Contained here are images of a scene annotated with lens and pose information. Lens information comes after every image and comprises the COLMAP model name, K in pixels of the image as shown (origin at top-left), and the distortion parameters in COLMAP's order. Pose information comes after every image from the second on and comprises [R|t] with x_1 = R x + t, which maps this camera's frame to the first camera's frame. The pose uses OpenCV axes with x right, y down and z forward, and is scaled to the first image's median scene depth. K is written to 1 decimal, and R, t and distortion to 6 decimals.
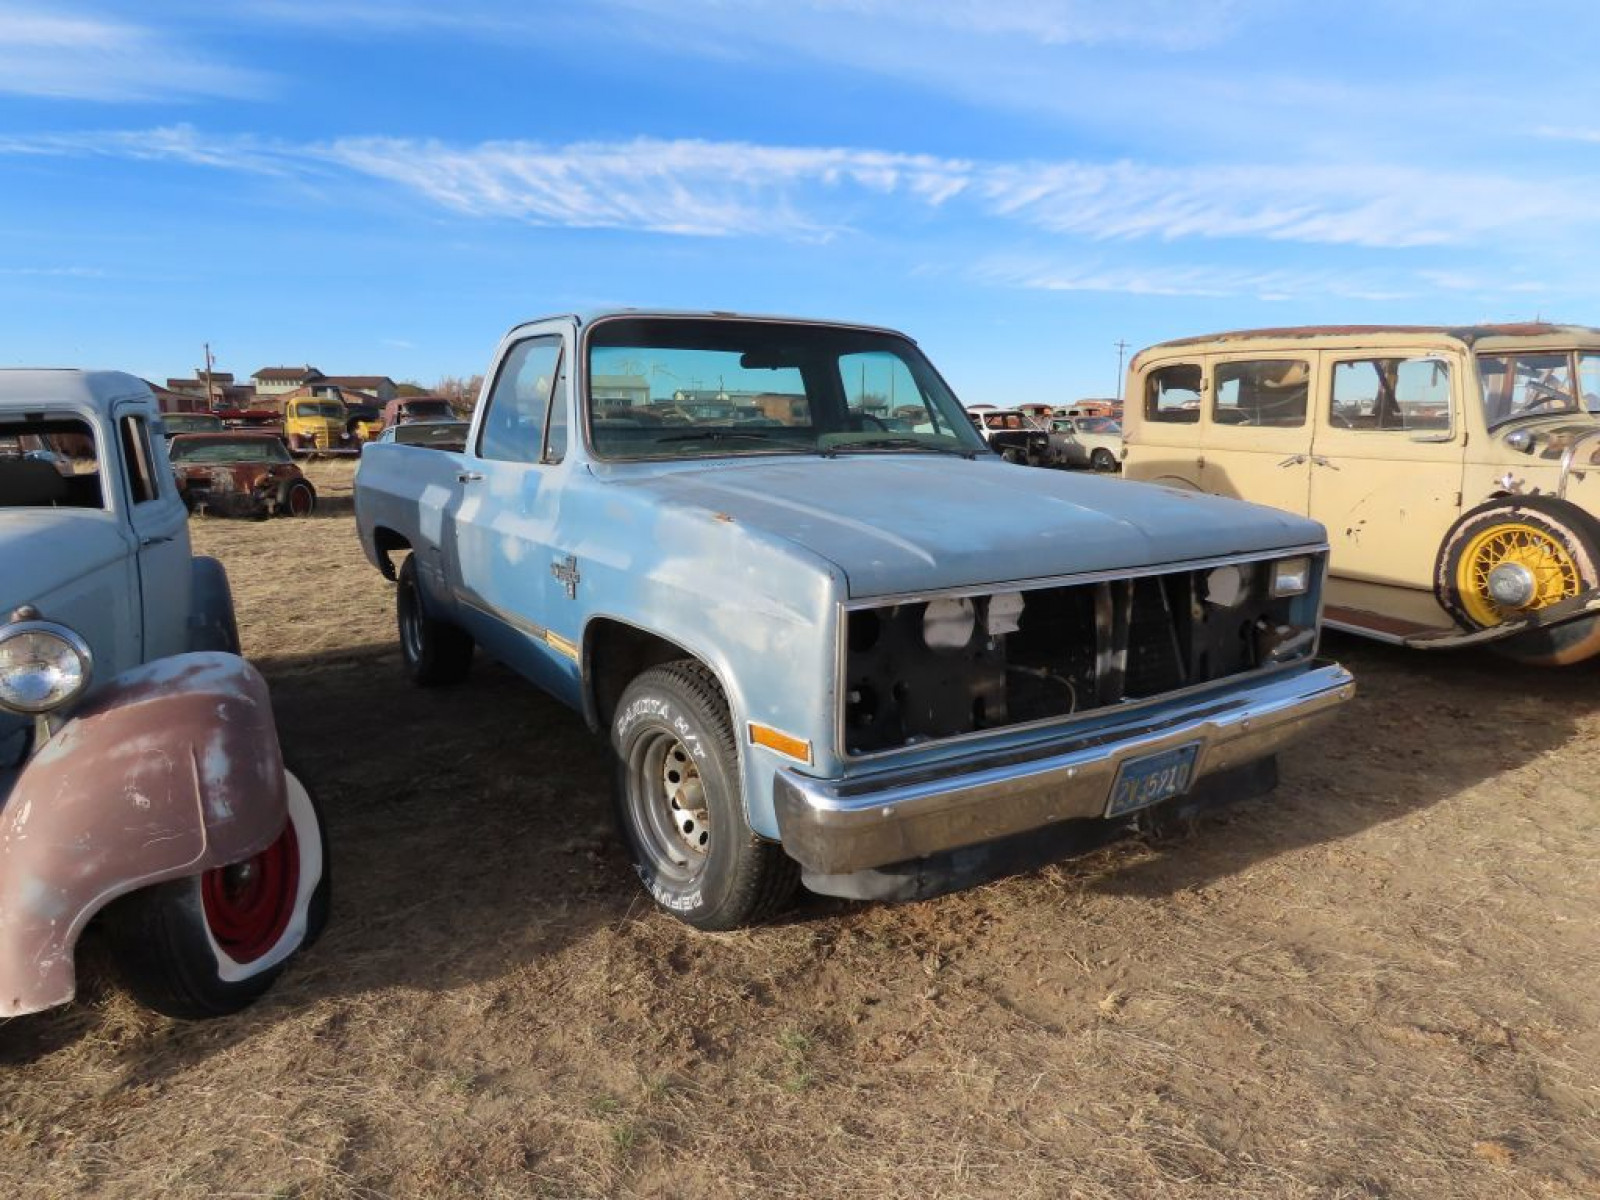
lens RADIAL K [[1014.4, 0, 800.0], [0, 1014.4, 600.0], [0, 0, 1]] dist [0.003236, -0.002265]
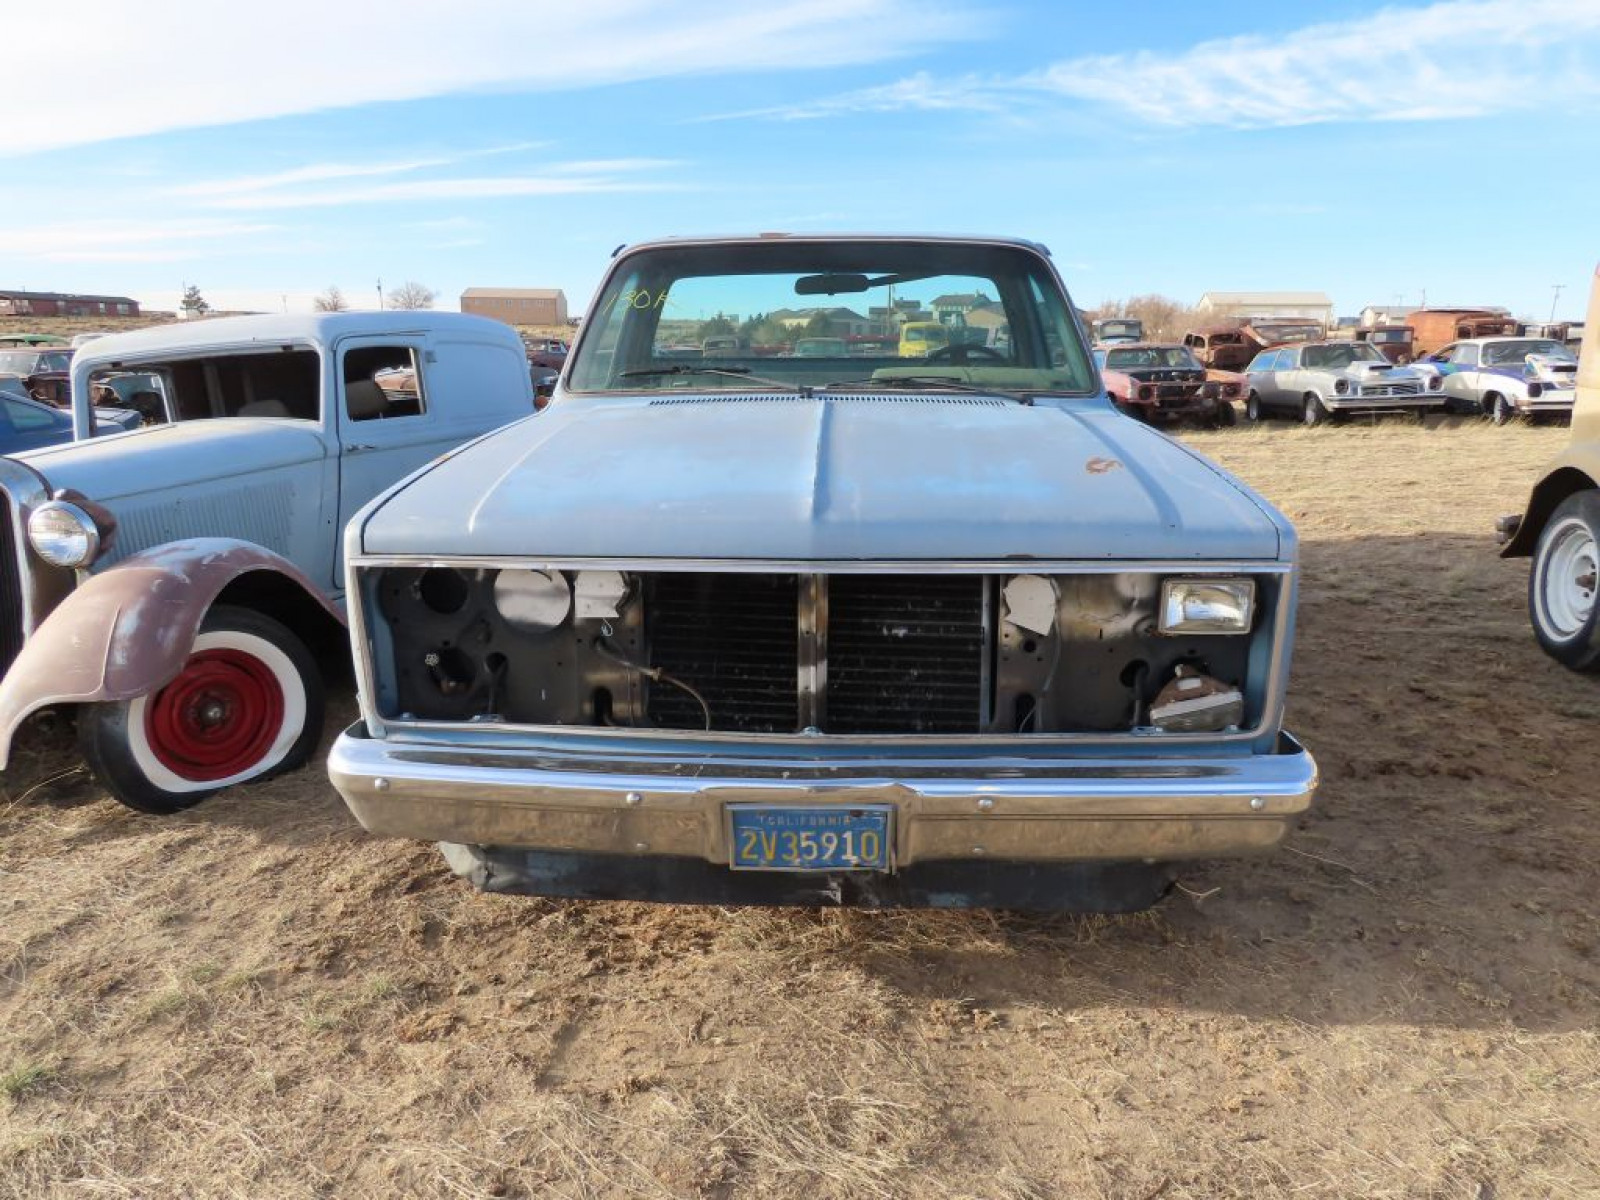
lens RADIAL K [[1010.6, 0, 800.0], [0, 1010.6, 600.0], [0, 0, 1]] dist [0.000851, -0.001526]
pose [[0.813138, 0.143113, -0.564204, 0.756170], [-0.100972, 0.989289, 0.105417, -0.081532], [0.573247, -0.028750, 0.818878, 0.385848]]
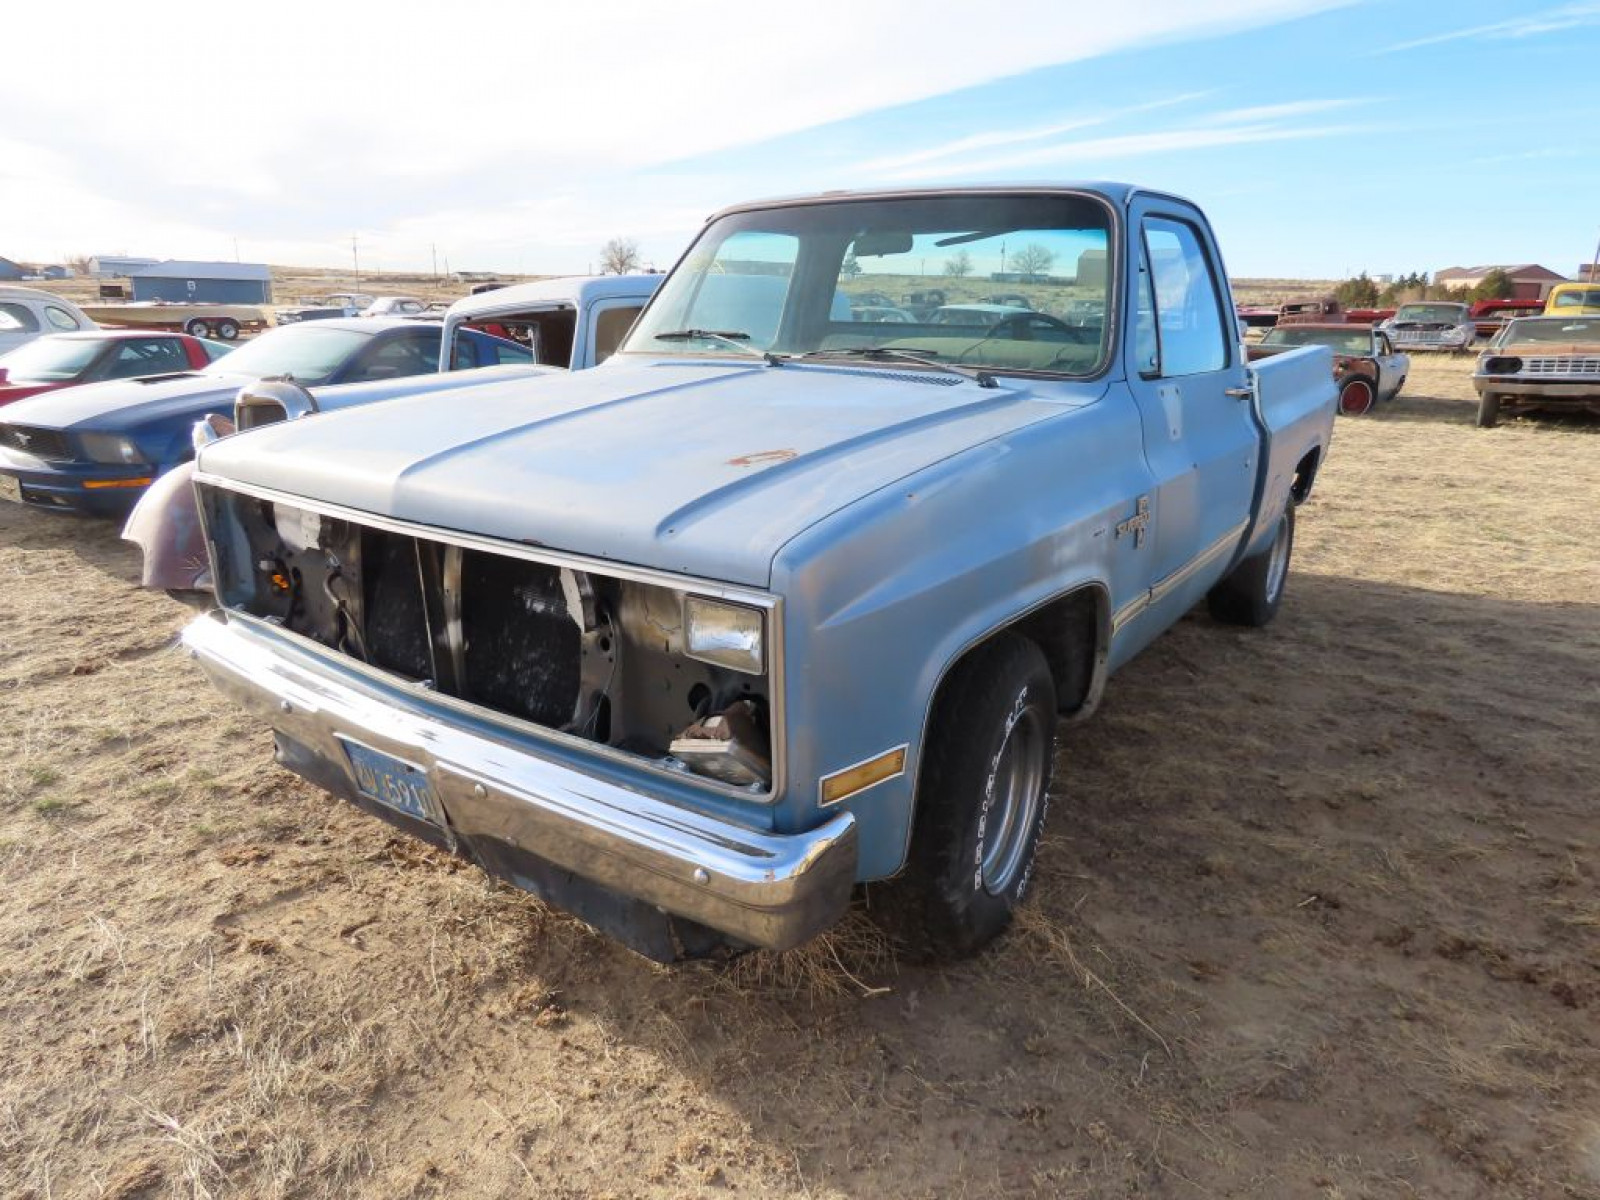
lens RADIAL K [[1003.5, 0, 800.0], [0, 1003.5, 600.0], [0, 0, 1]] dist [0.003684, -0.000734]
pose [[0.367546, 0.268765, -0.890323, 1.156060], [-0.172177, 0.960447, 0.218855, -0.195878], [0.913928, 0.072854, 0.399284, 0.982120]]
